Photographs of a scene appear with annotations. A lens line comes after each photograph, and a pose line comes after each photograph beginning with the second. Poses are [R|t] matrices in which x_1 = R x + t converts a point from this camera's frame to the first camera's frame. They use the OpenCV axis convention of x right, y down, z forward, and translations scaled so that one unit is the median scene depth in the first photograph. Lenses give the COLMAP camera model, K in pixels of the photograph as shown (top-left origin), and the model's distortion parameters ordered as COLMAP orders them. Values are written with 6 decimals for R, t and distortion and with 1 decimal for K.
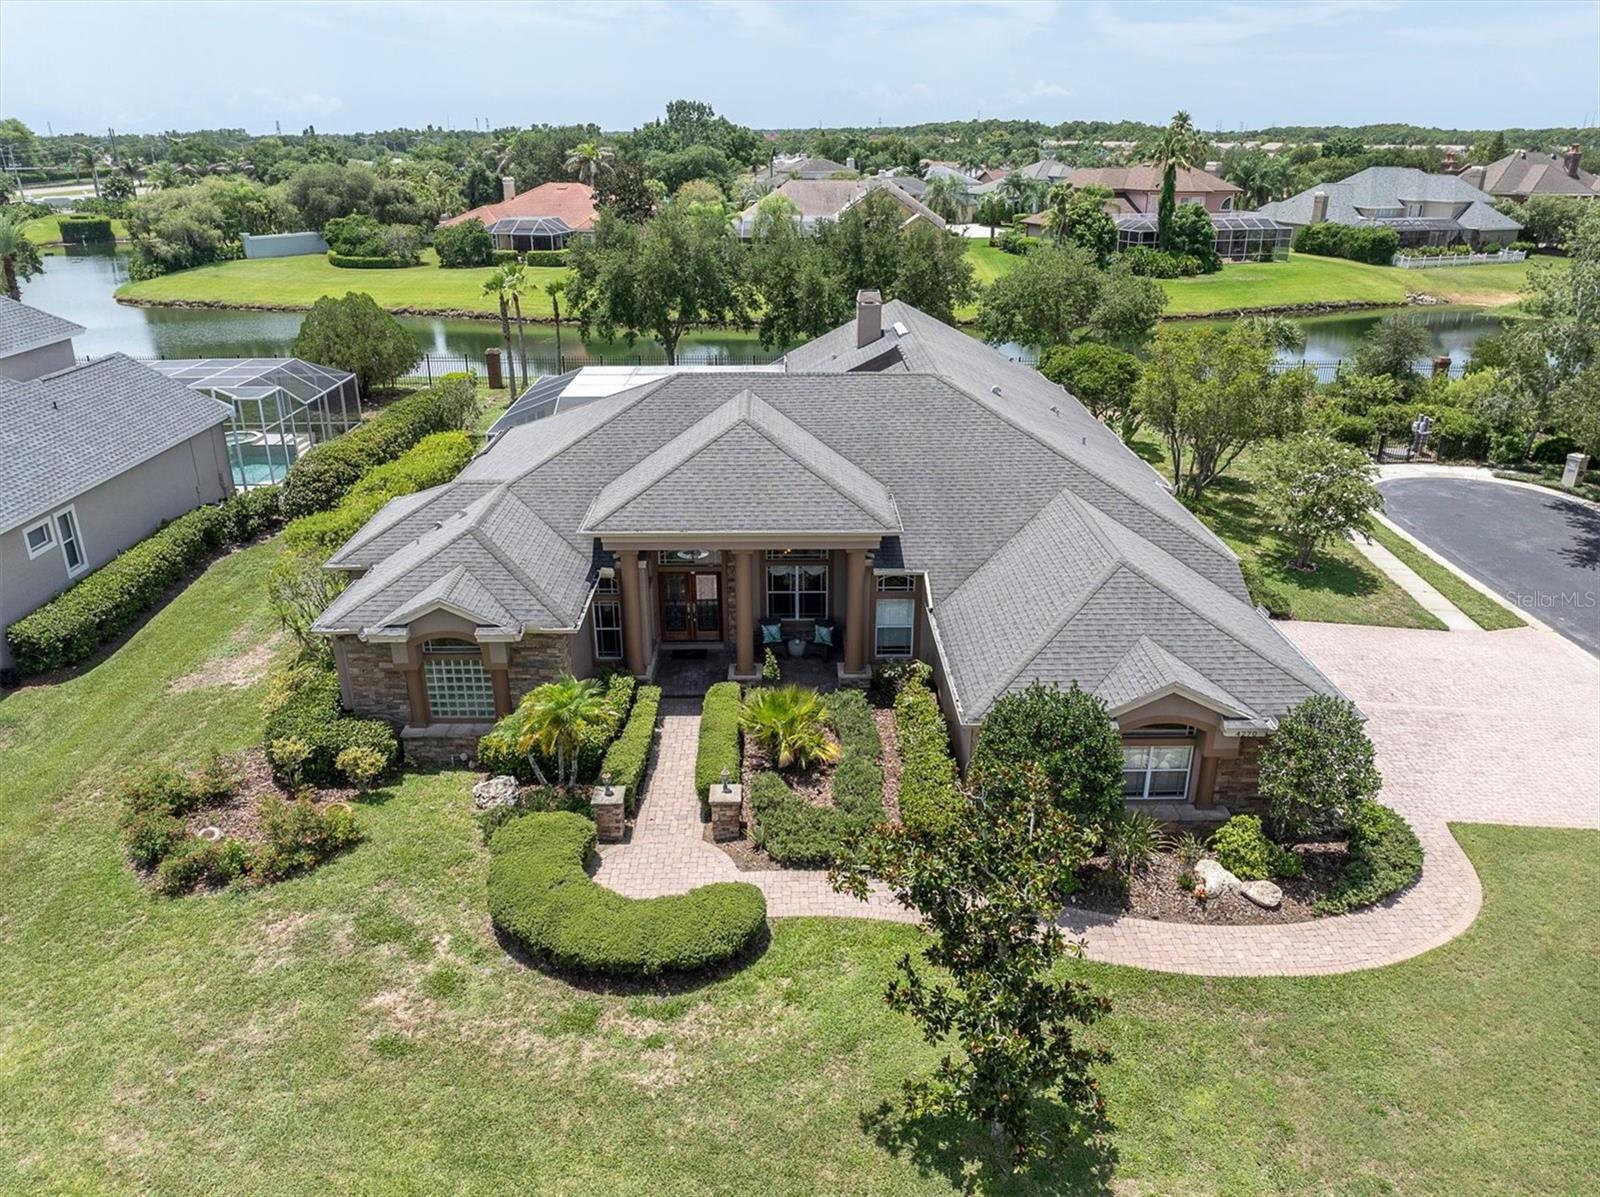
lens RADIAL K [[1142.7, 0, 798.3], [0, 1142.7, 605.2], [0, 0, 1]] dist [-0.036656, 0.009229]
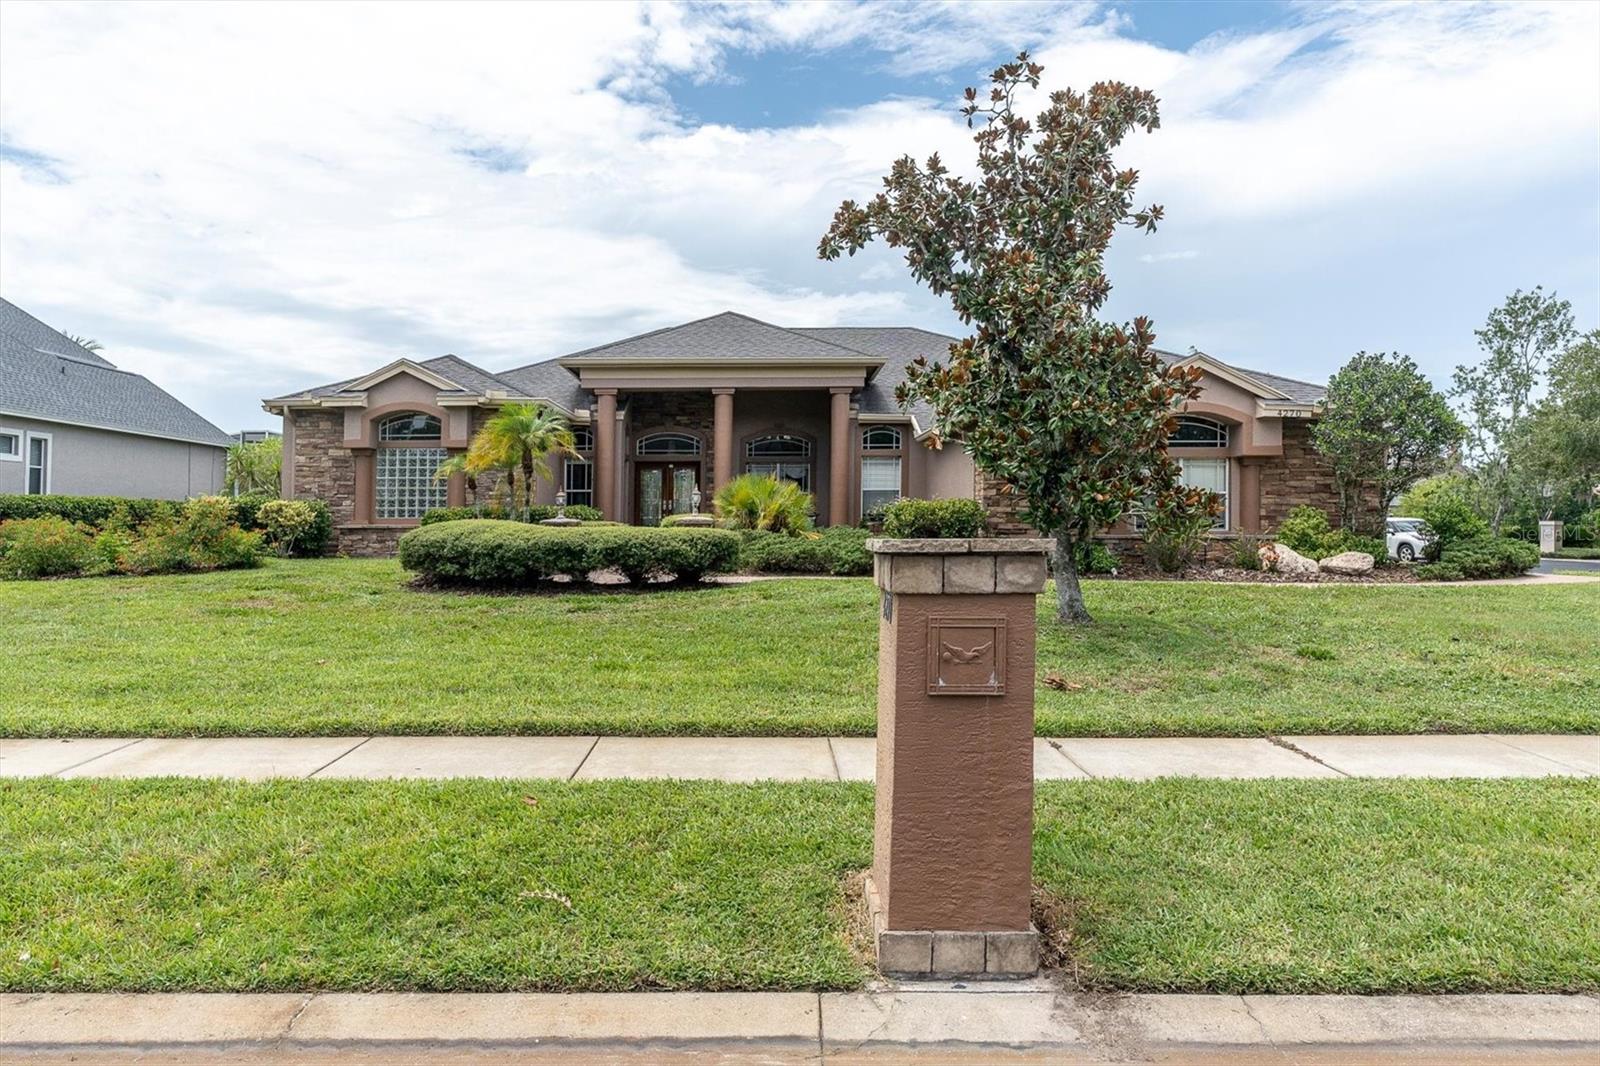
lens RADIAL K [[1050.3, 0, 747.8], [0, 1050.3, 522.0], [0, 0, 1]] dist [0.004954, -0.001644]
pose [[0.999547, 0.012687, -0.027278, -0.001692], [-0.022706, 0.912980, -0.407371, 0.395002], [0.019736, 0.407806, 0.912855, 0.211042]]
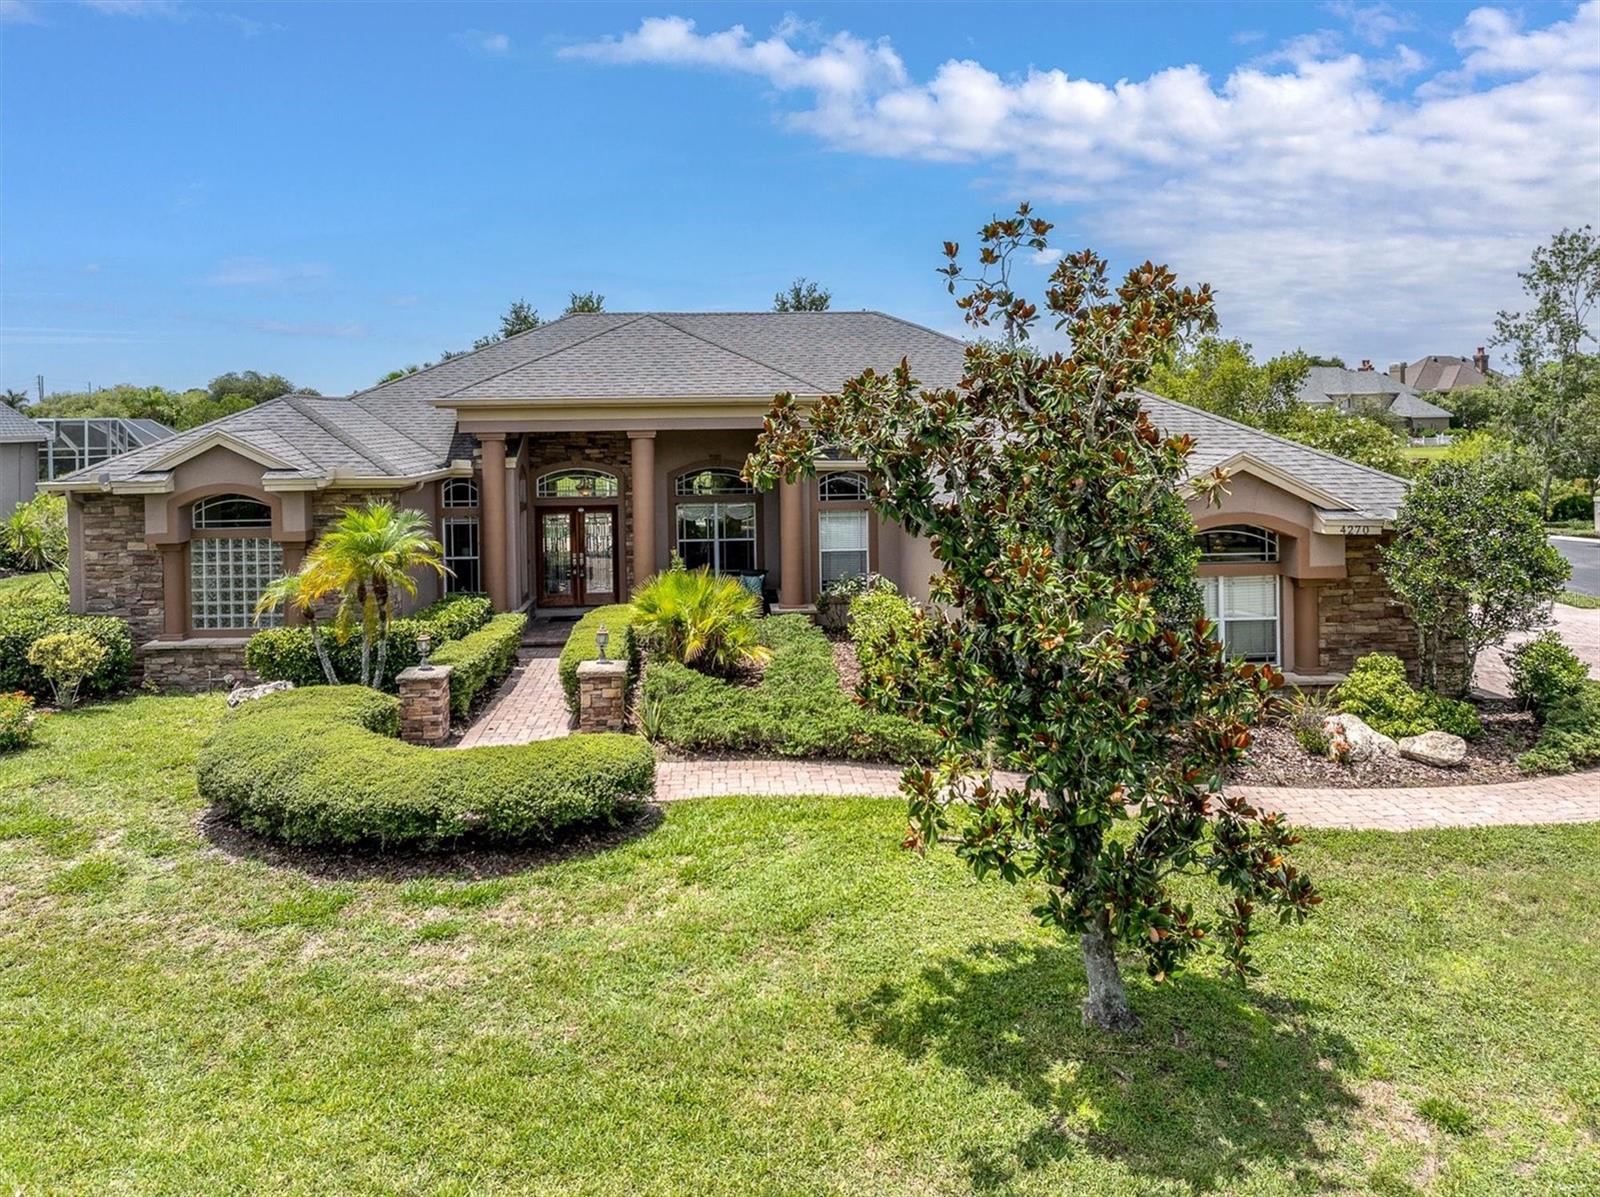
lens RADIAL K [[1192.7, 0, 776.0], [0, 1192.7, 411.8], [0, 0, 1]] dist [-0.046650, 0.016679]
pose [[0.999148, -0.017413, 0.037425, 0.011212], [0.030508, 0.922250, -0.385388, 0.236271], [-0.027805, 0.386201, 0.921995, 0.237290]]
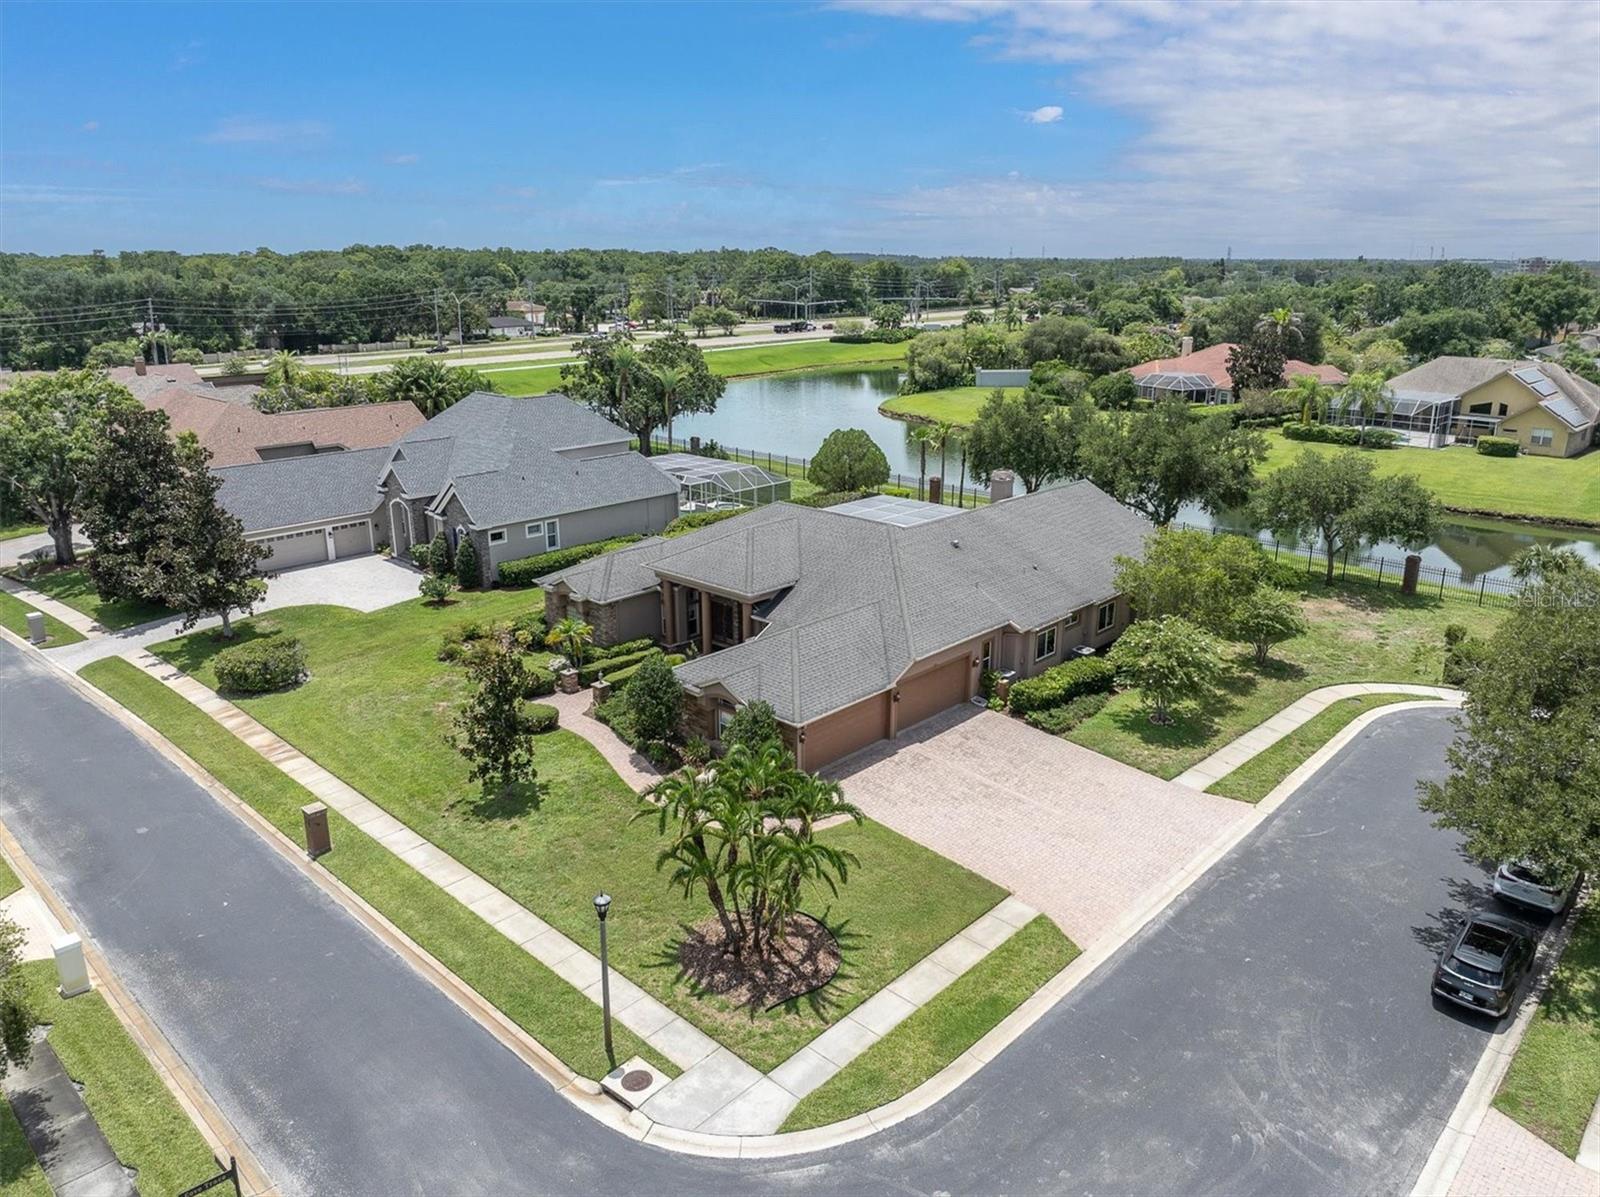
lens RADIAL K [[1142.7, 0, 798.1], [0, 1142.7, 585.7], [0, 0, 1]] dist [-0.036656, 0.009229]
pose [[0.711671, 0.193470, -0.675348, 1.314072], [-0.266475, 0.963830, -0.004694, -0.086477], [0.650012, 0.183304, 0.737485, -0.321601]]
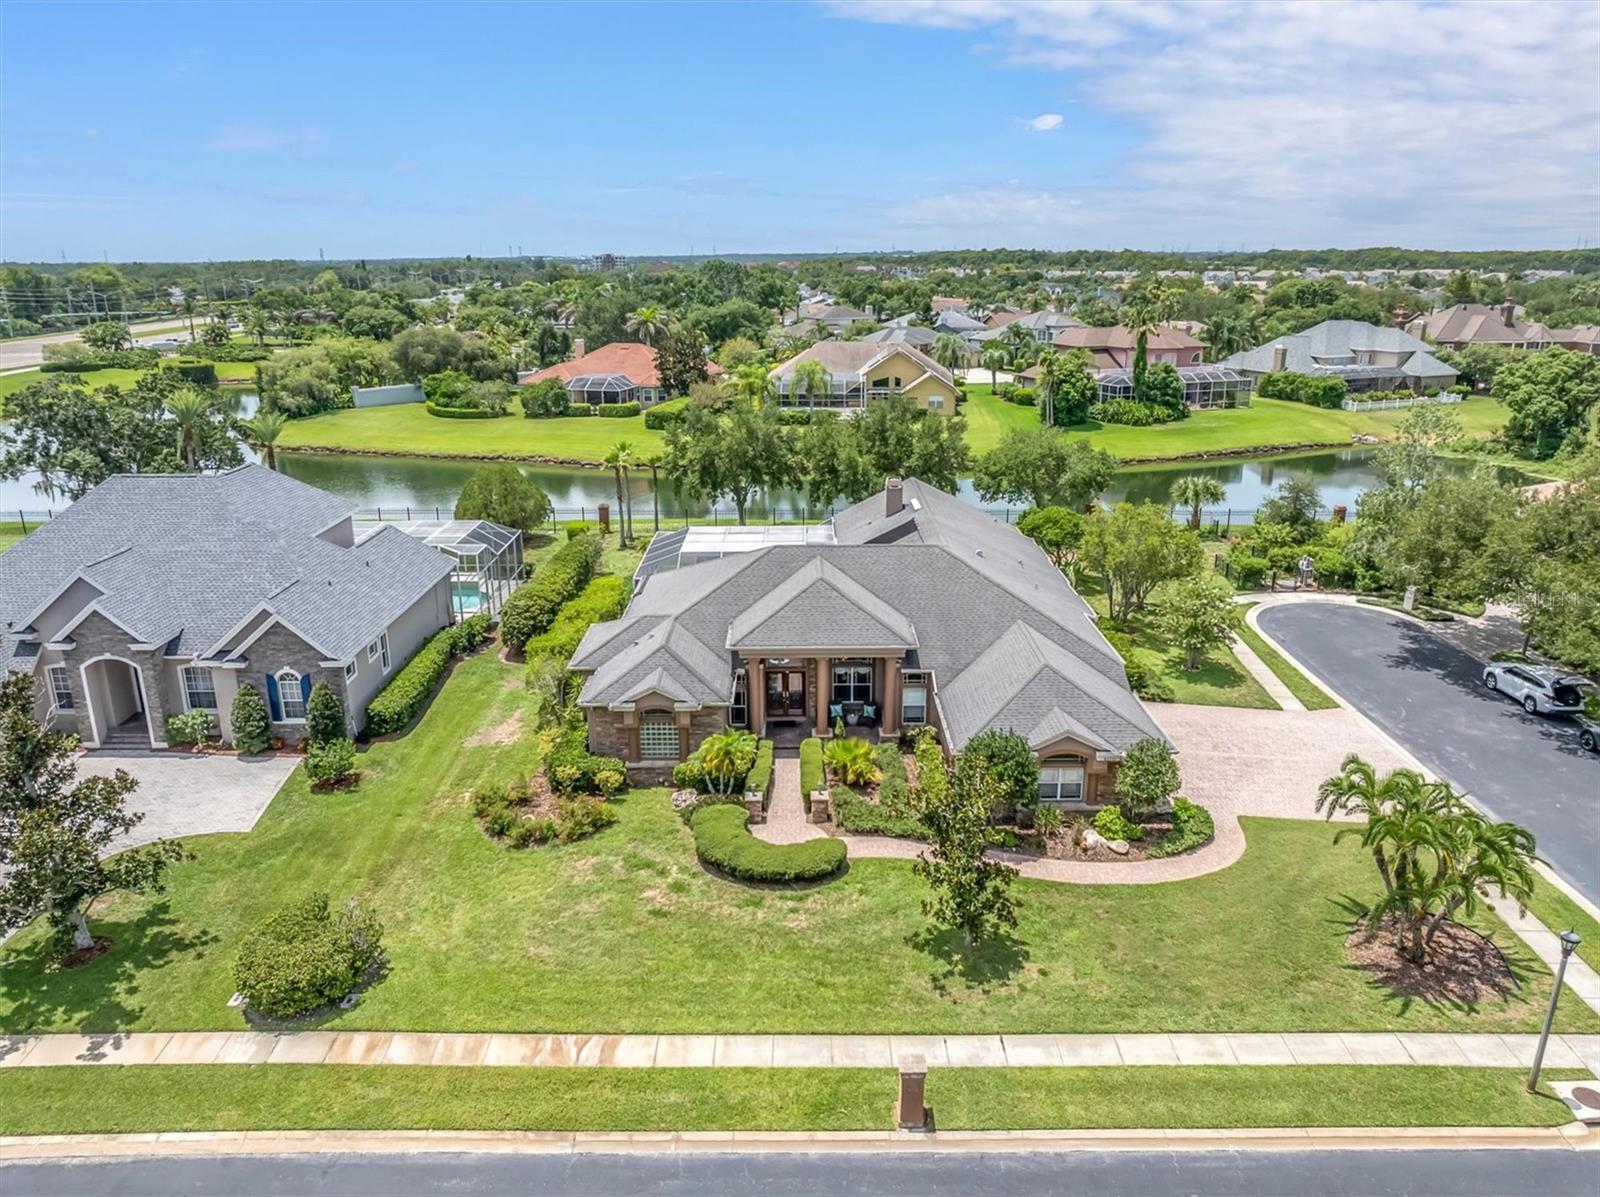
lens RADIAL K [[1142.7, 0, 805.7], [0, 1142.7, 606.5], [0, 0, 1]] dist [-0.036656, 0.009229]
pose [[0.999968, -0.001139, -0.007920, -0.056396], [0.000403, 0.995733, -0.092279, 0.028786], [0.007991, 0.092273, 0.995702, -0.625304]]
